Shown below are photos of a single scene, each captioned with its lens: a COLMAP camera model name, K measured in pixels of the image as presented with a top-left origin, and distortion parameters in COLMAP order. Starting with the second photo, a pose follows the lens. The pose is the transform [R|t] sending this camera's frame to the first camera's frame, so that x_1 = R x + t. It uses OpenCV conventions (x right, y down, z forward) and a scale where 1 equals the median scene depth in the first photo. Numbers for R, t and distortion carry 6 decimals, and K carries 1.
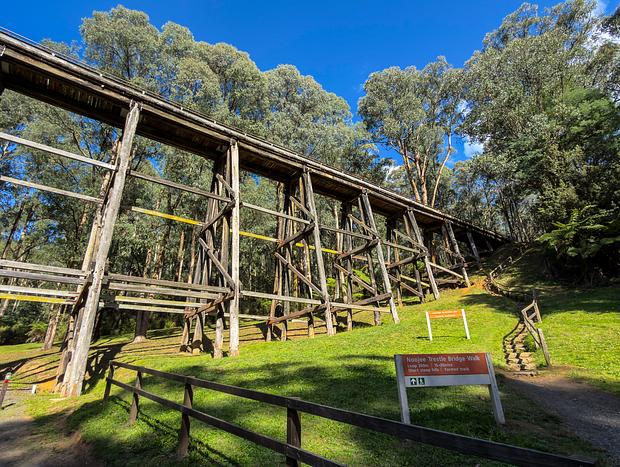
lens RADIAL K [[330.2, 0, 310.0], [0, 330.2, 233.5], [0, 0, 1]] dist [0.002389, 0.000918]
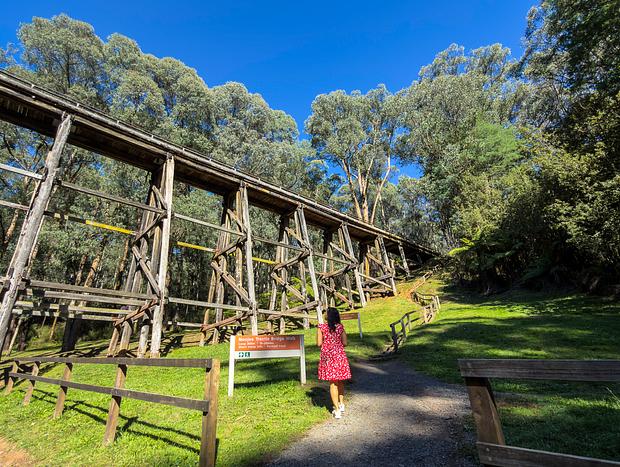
lens RADIAL K [[330.2, 0, 310.0], [0, 330.2, 233.5], [0, 0, 1]] dist [0.002389, 0.000918]
pose [[0.992911, 0.022648, 0.116682, 0.078194], [-0.018709, 0.999221, -0.034744, -0.001765], [-0.117378, 0.032315, 0.992561, -0.073283]]
